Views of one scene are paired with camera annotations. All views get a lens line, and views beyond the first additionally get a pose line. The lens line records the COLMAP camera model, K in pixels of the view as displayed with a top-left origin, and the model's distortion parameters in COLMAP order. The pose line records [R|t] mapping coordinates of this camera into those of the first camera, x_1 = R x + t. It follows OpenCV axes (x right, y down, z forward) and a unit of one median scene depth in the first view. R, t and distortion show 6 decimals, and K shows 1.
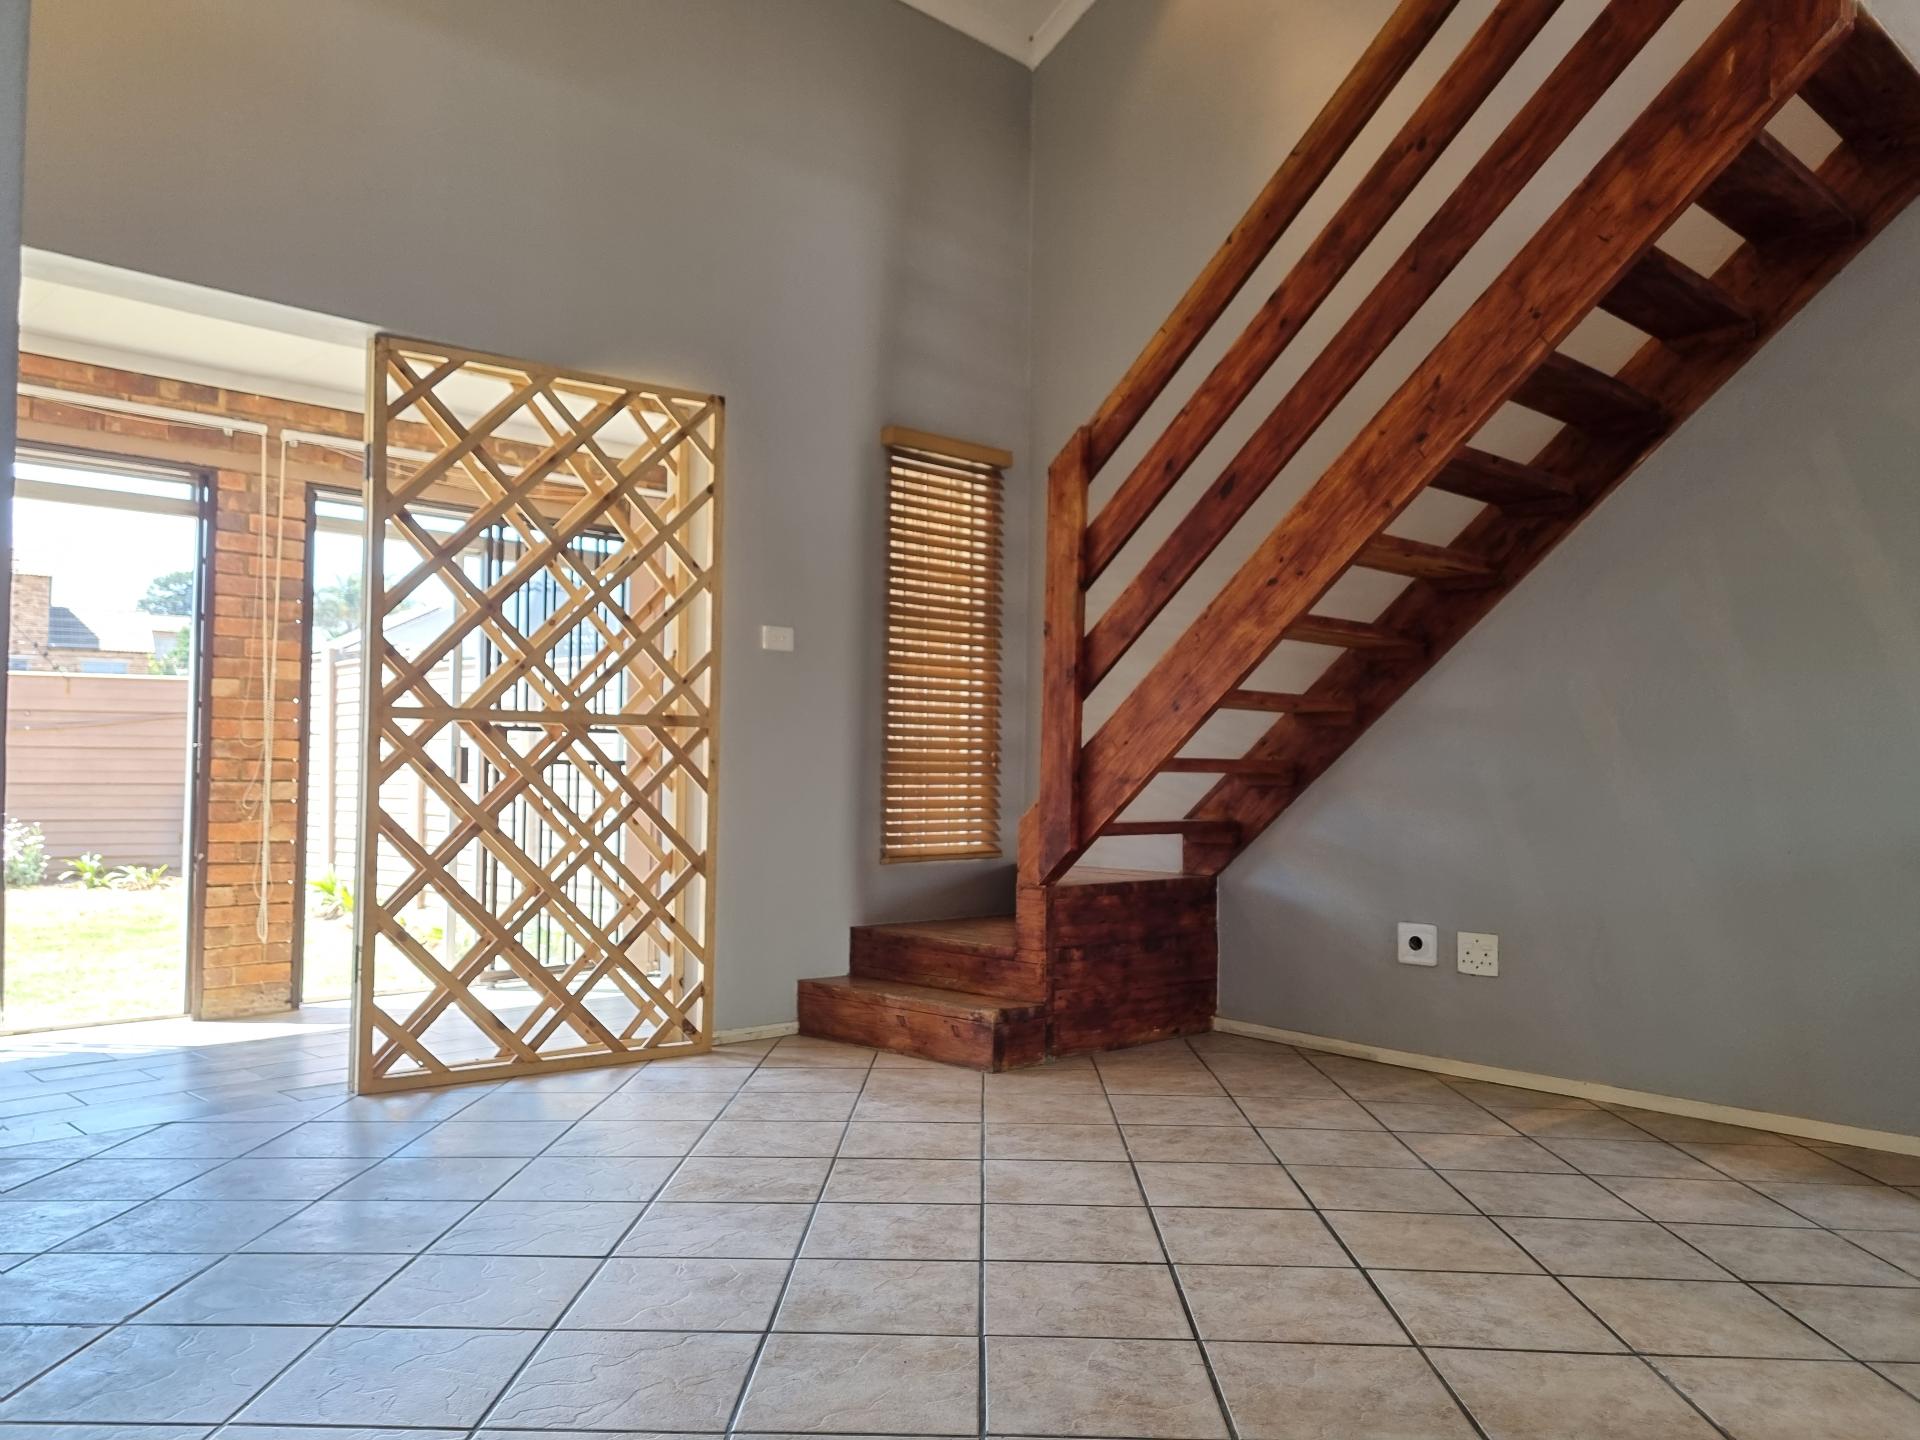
lens RADIAL K [[1445.3, 0, 963.4], [0, 1445.3, 724.1], [0, 0, 1]] dist [0.067240, -0.053018]
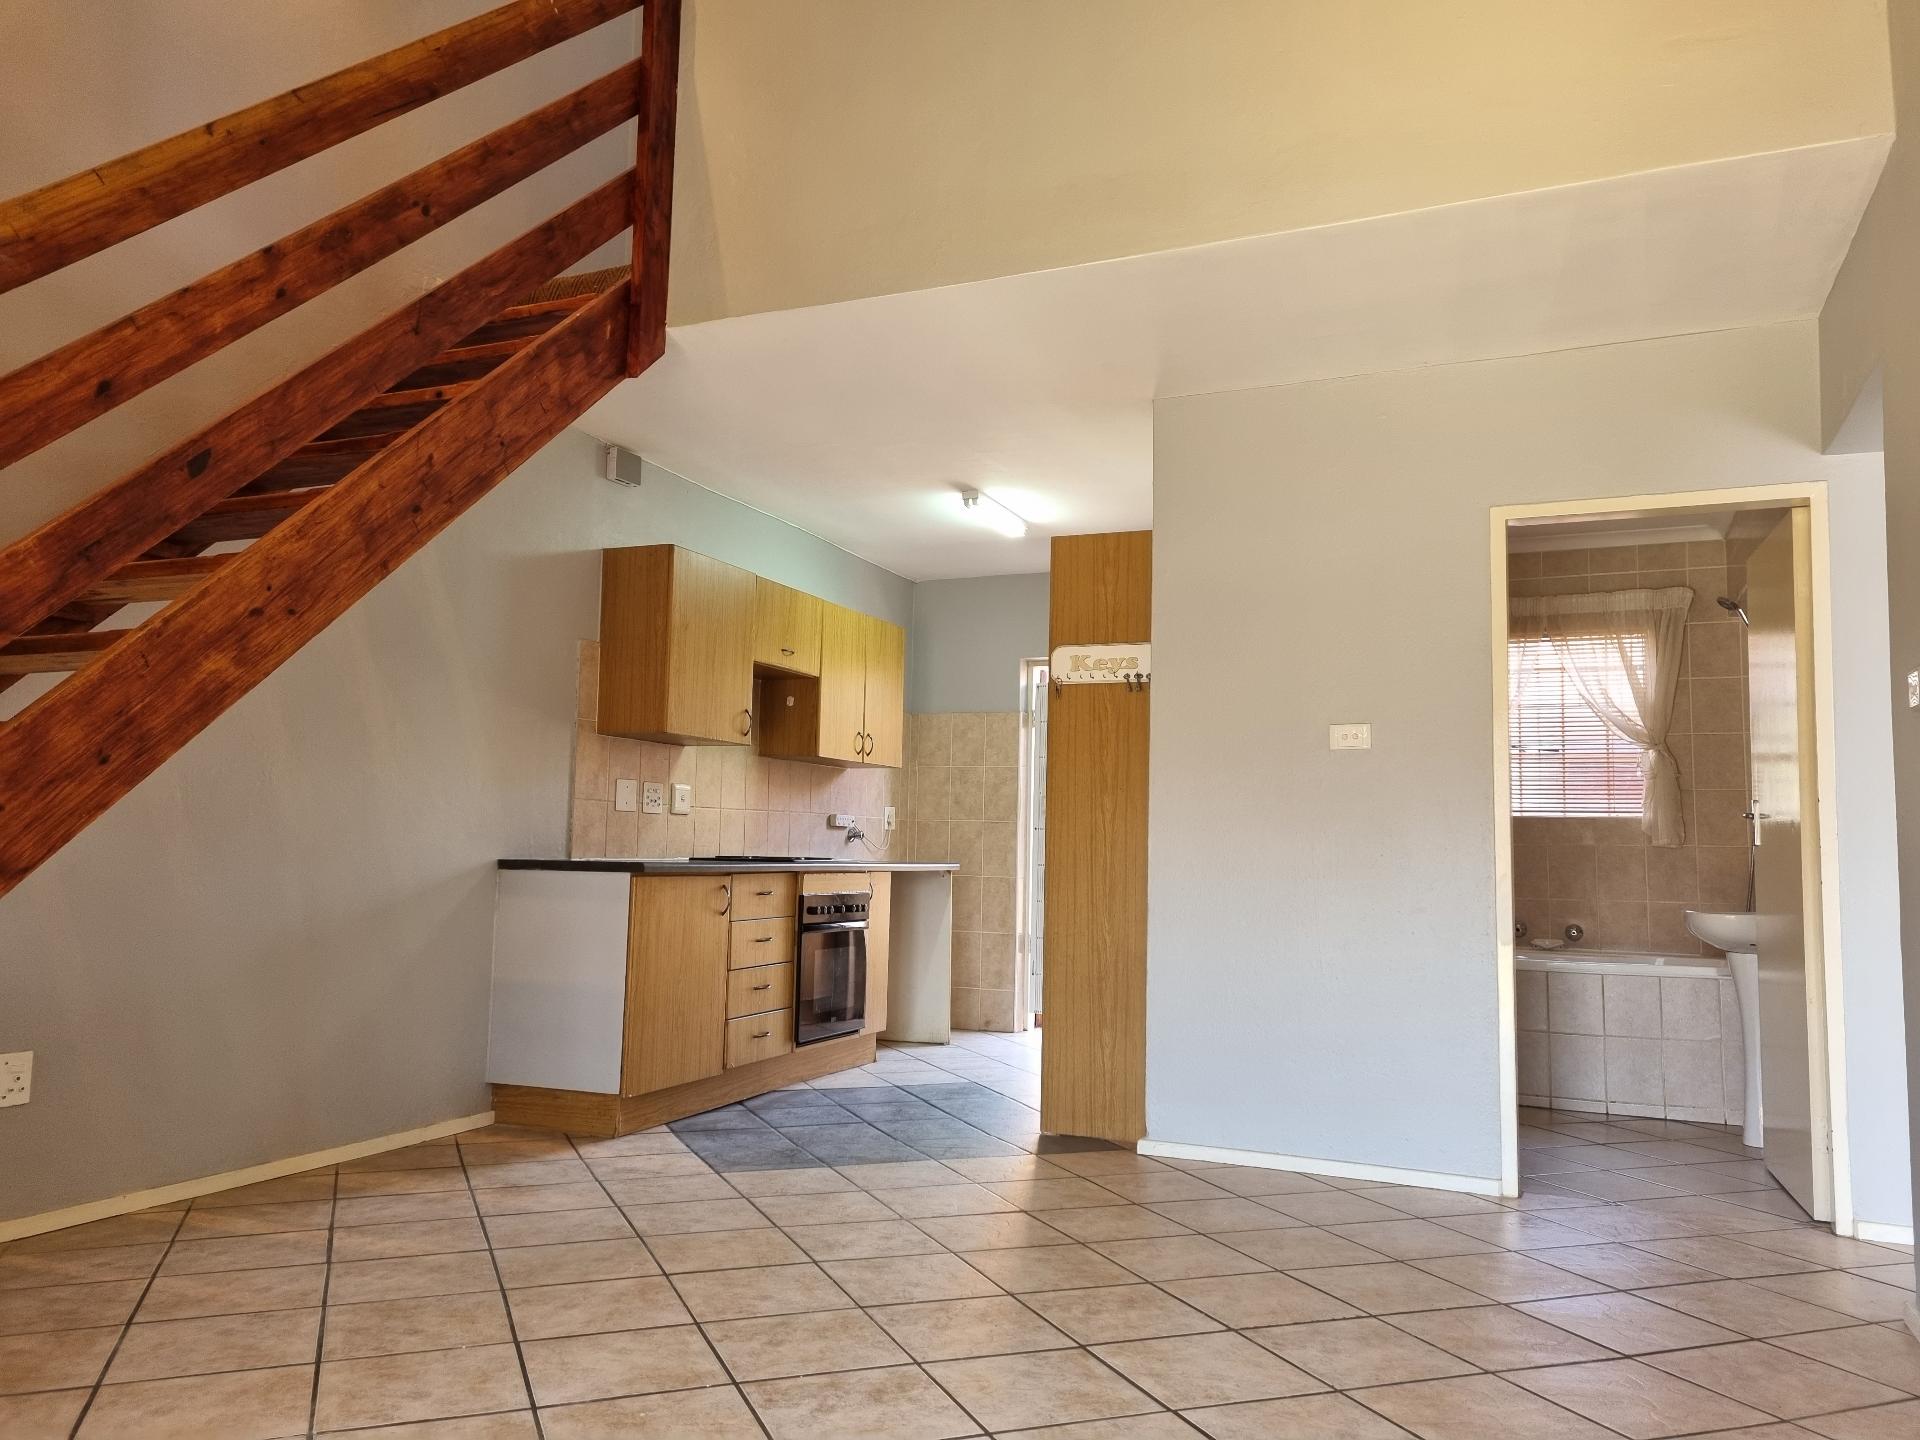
lens RADIAL K [[1445.3, 0, 960.2], [0, 1445.3, 722.2], [0, 0, 1]] dist [0.067240, -0.053018]
pose [[-0.387369, 0.064459, 0.919668, -0.752906], [-0.060047, 0.993670, -0.094938, 0.014581], [-0.919967, -0.092000, -0.381047, 1.092679]]
